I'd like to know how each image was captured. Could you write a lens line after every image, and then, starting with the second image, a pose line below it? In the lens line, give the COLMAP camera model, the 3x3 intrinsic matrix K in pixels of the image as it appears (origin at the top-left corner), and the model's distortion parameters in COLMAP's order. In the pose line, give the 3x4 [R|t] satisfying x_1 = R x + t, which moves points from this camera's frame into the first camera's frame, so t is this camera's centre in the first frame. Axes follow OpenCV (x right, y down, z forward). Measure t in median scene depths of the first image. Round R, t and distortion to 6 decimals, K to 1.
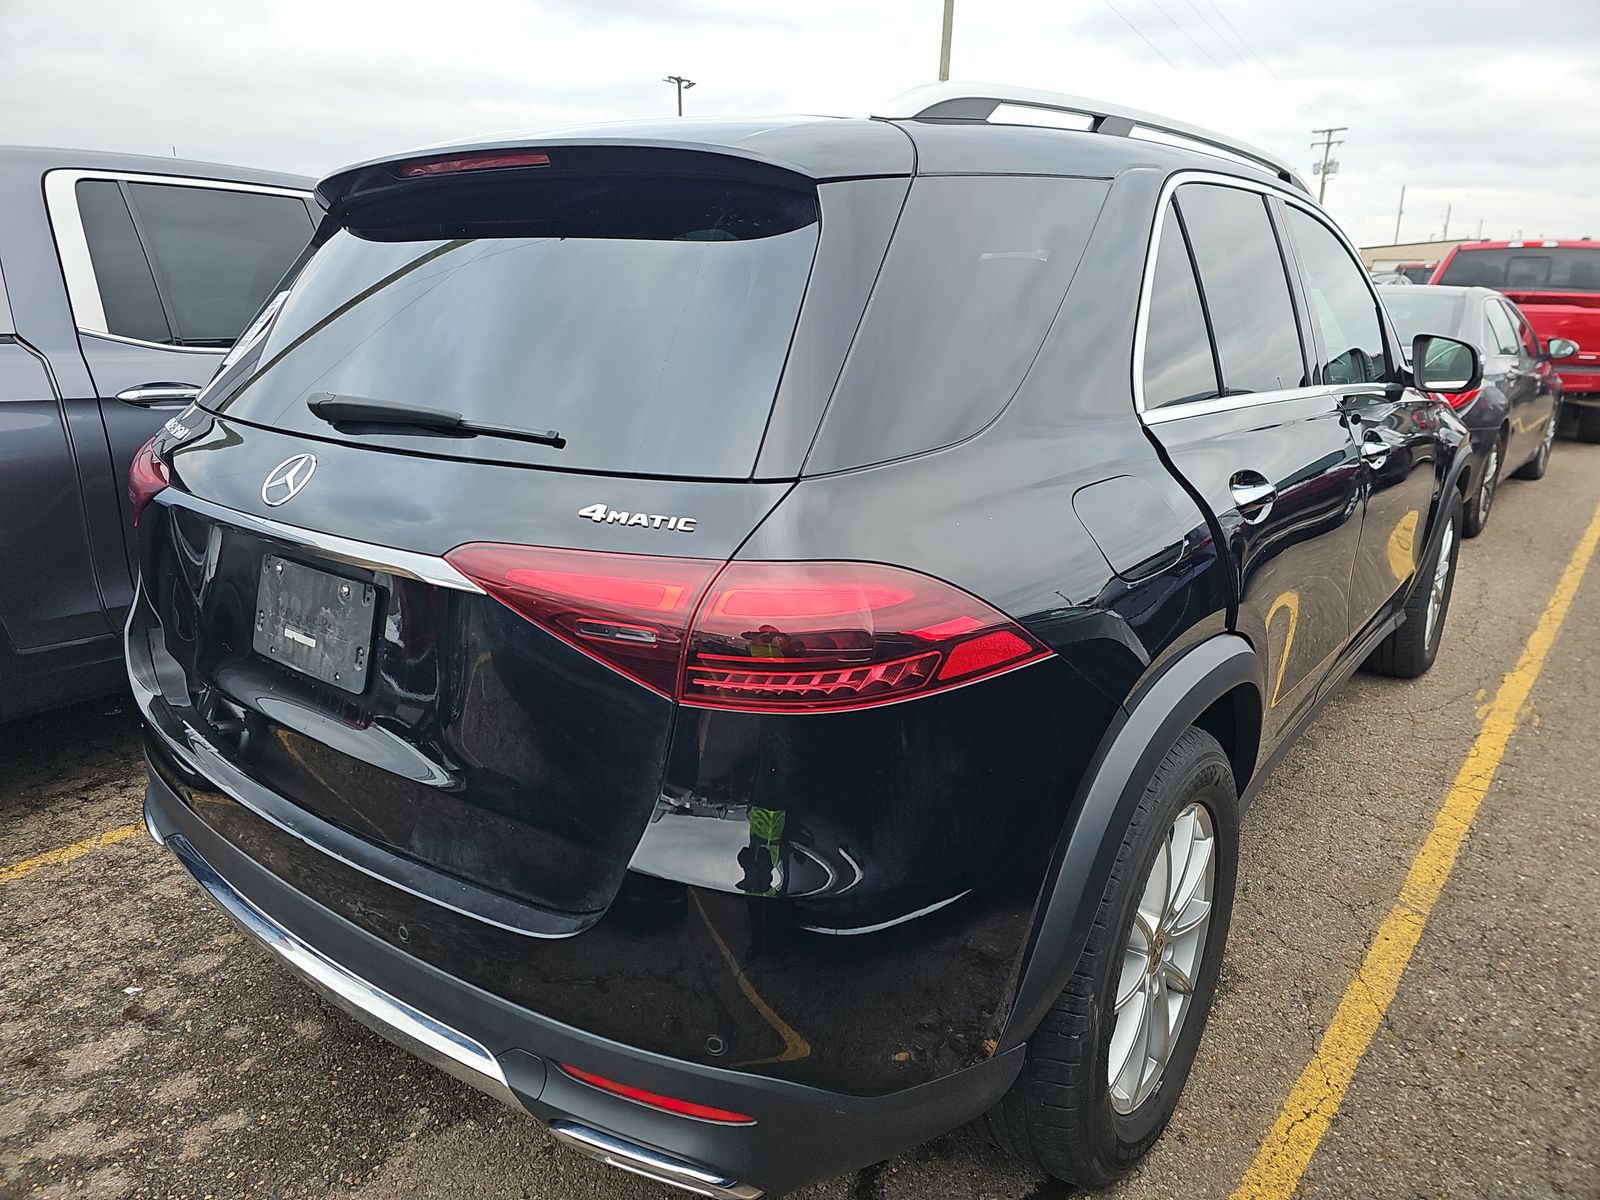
lens RADIAL K [[1081.9, 0, 802.2], [0, 1081.9, 590.7], [0, 0, 1]] dist [0.034990, -0.034158]
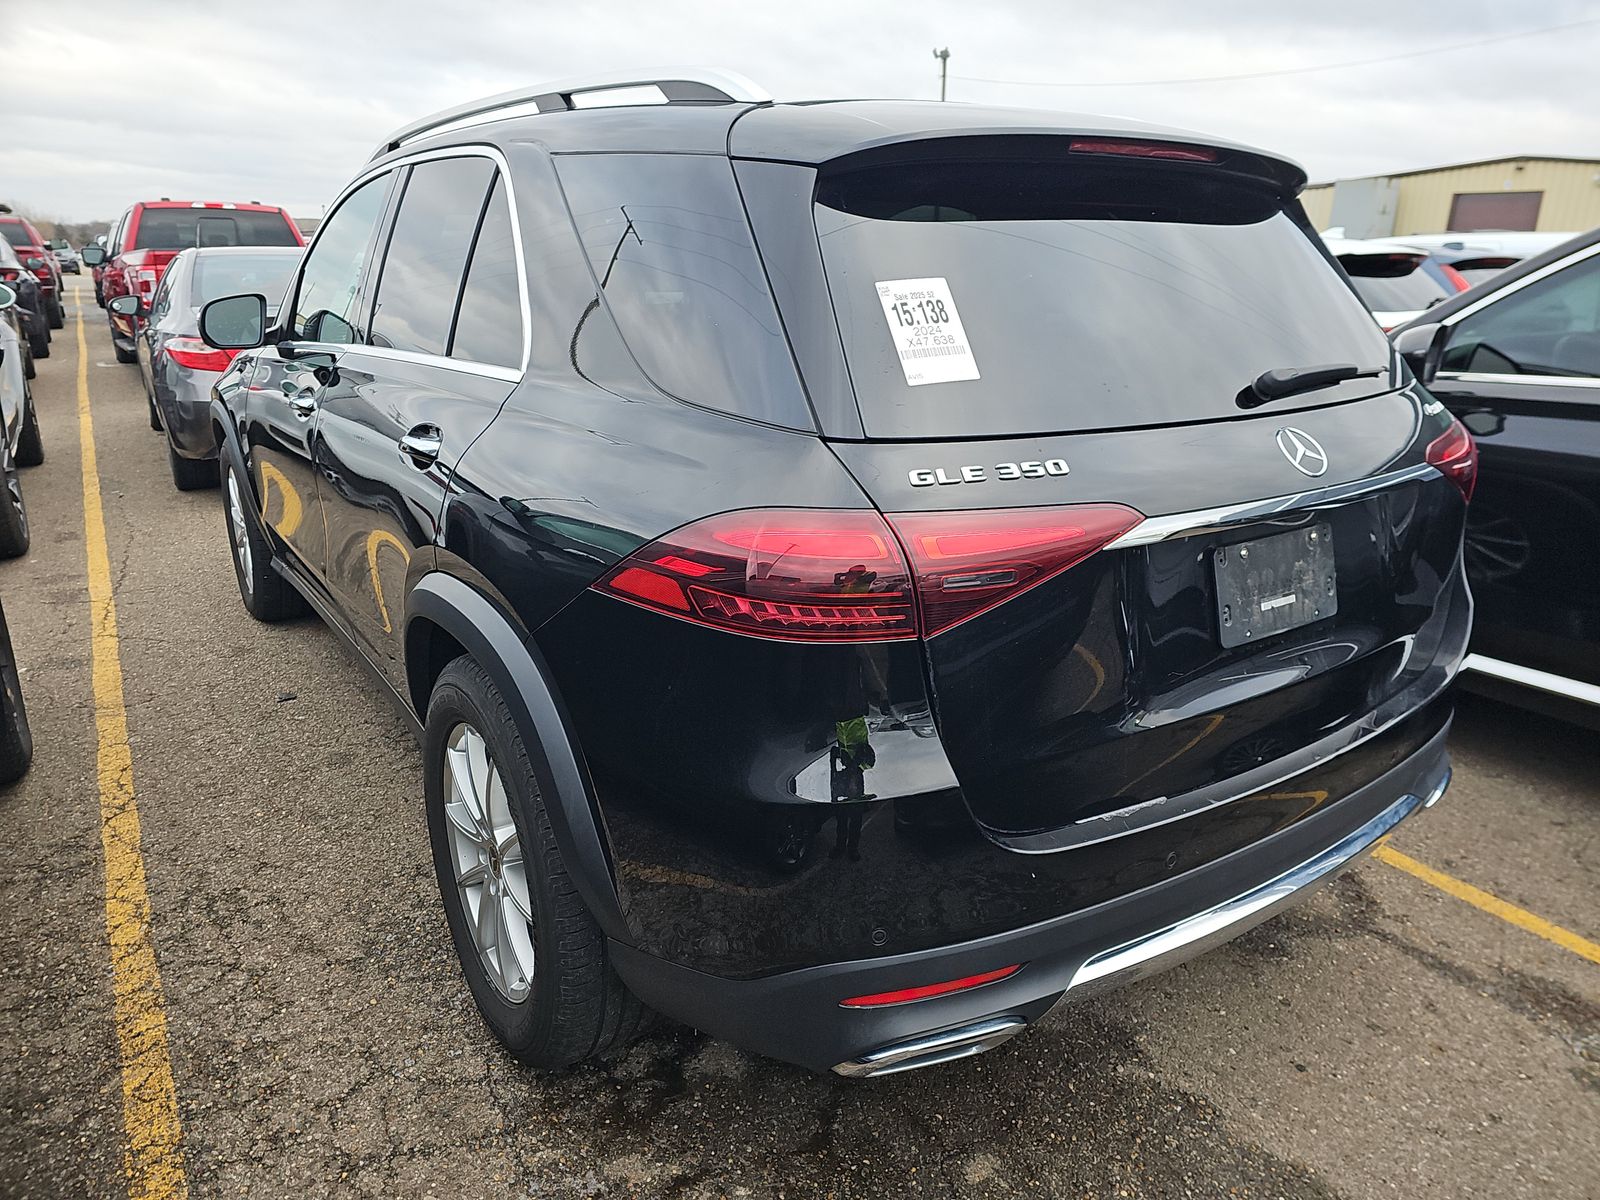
lens RADIAL K [[1081.9, 0, 802.1], [0, 1081.9, 600.6], [0, 0, 1]] dist [0.034990, -0.034158]
pose [[0.314236, -0.305284, 0.898920, -1.611059], [0.264988, 0.937456, 0.225739, -0.332398], [-0.911612, 0.167267, 0.375479, 1.051205]]
